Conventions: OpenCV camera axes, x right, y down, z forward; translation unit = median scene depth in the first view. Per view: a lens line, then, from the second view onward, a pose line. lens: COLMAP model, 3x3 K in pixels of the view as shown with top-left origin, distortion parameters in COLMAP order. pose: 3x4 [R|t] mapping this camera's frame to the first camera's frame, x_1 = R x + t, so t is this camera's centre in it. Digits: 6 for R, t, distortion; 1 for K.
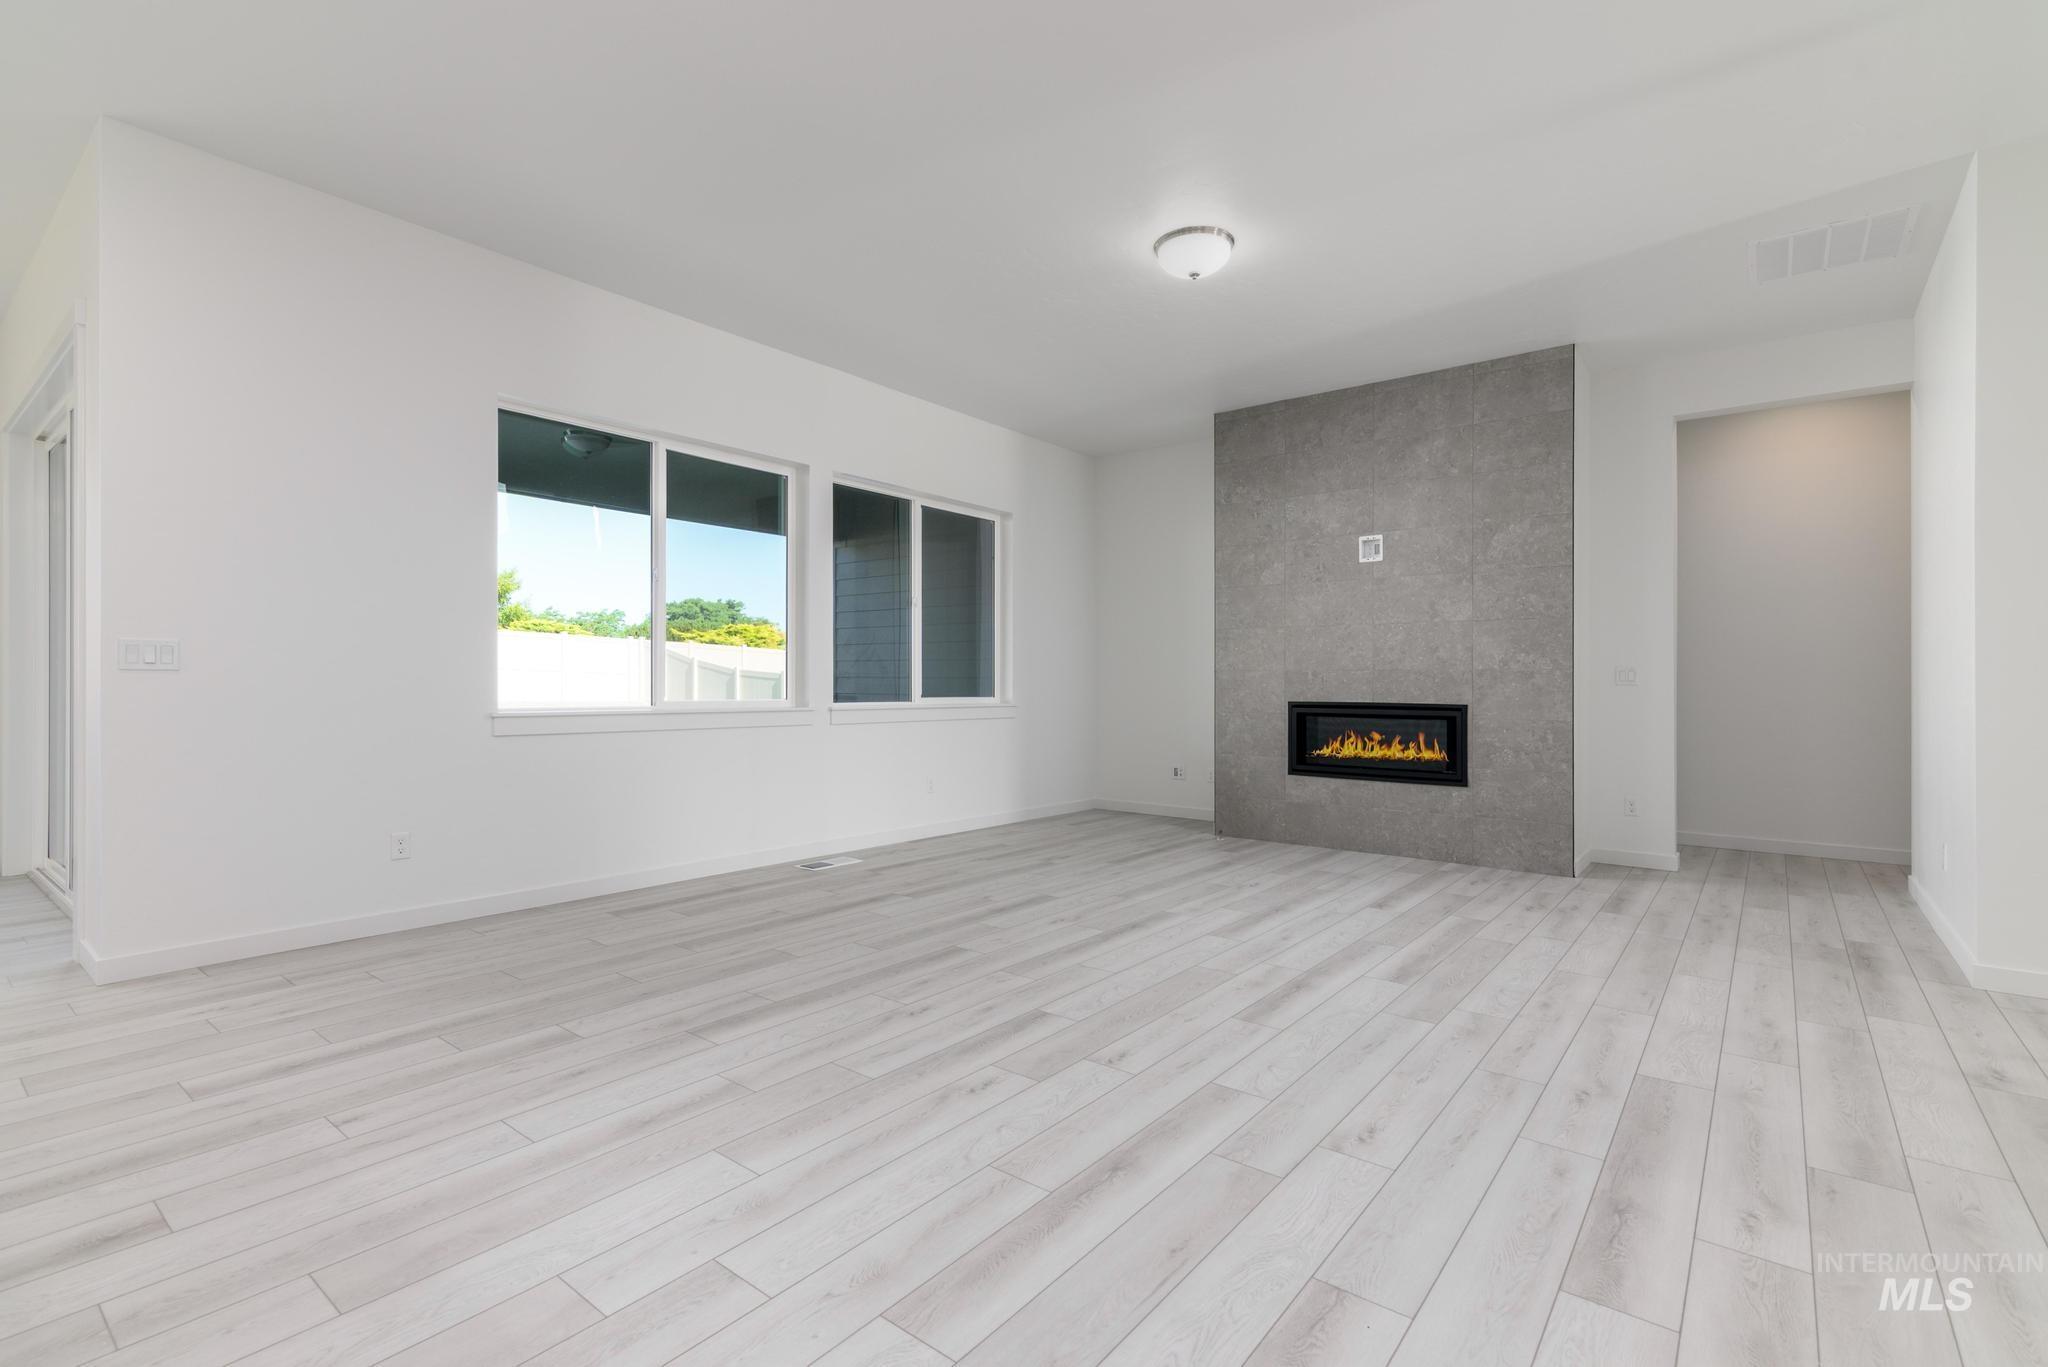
lens RADIAL K [[941.4, 0, 1018.6], [0, 941.4, 671.1], [0, 0, 1]] dist [0.008948, -0.000586]
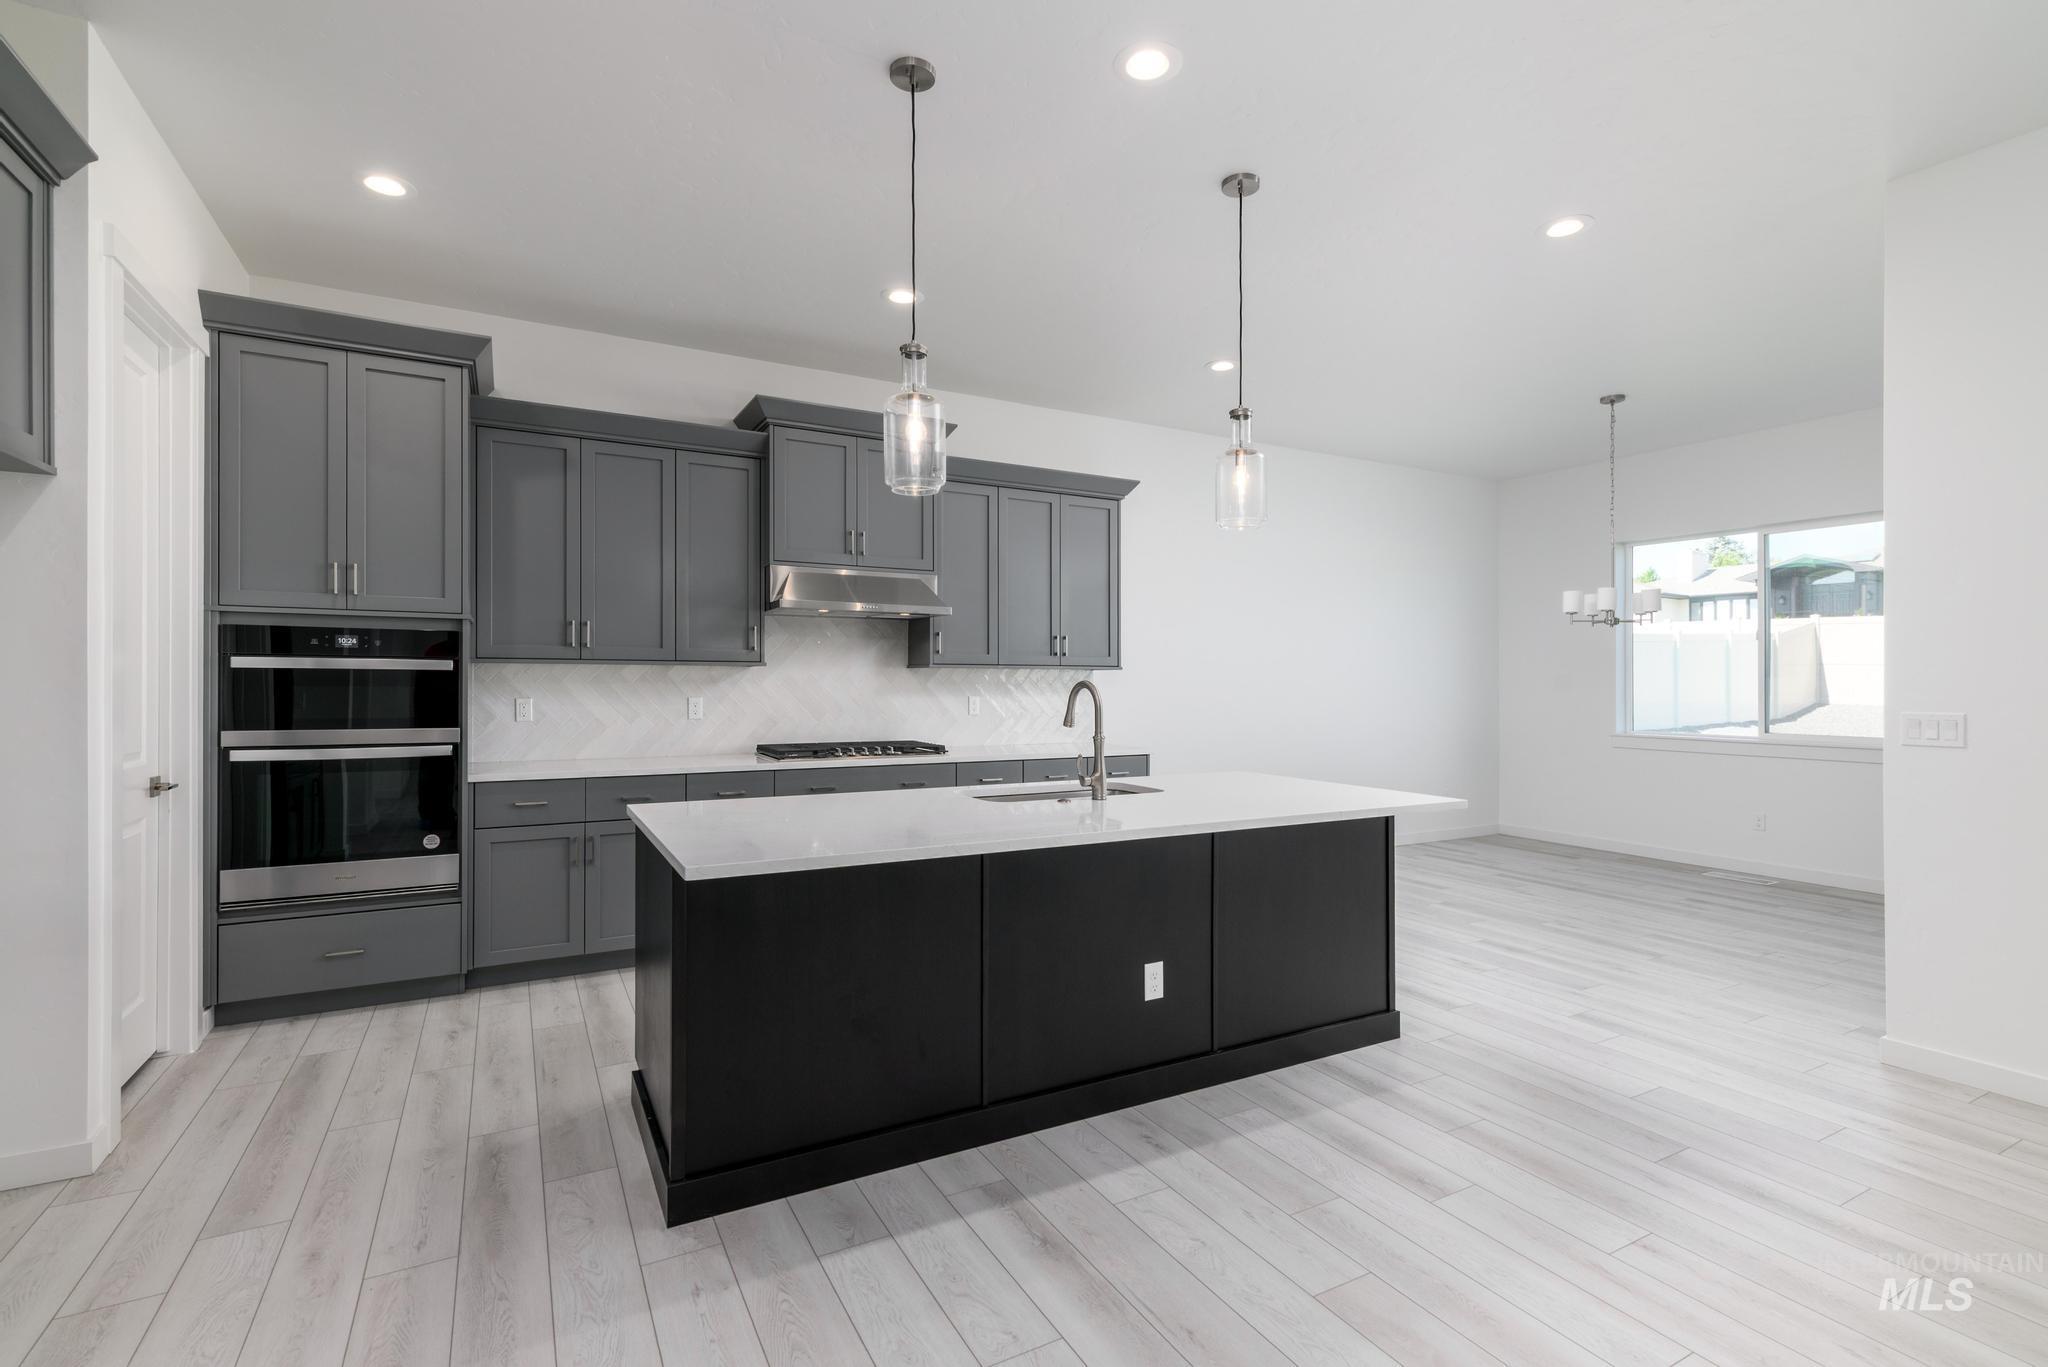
lens RADIAL K [[941.4, 0, 1029.9], [0, 941.4, 677.9], [0, 0, 1]] dist [0.008948, -0.000586]
pose [[-0.381622, -0.010196, -0.924262, 0.176713], [0.004877, 0.999903, -0.013044, -0.038071], [0.924306, -0.009486, -0.381535, 0.336011]]
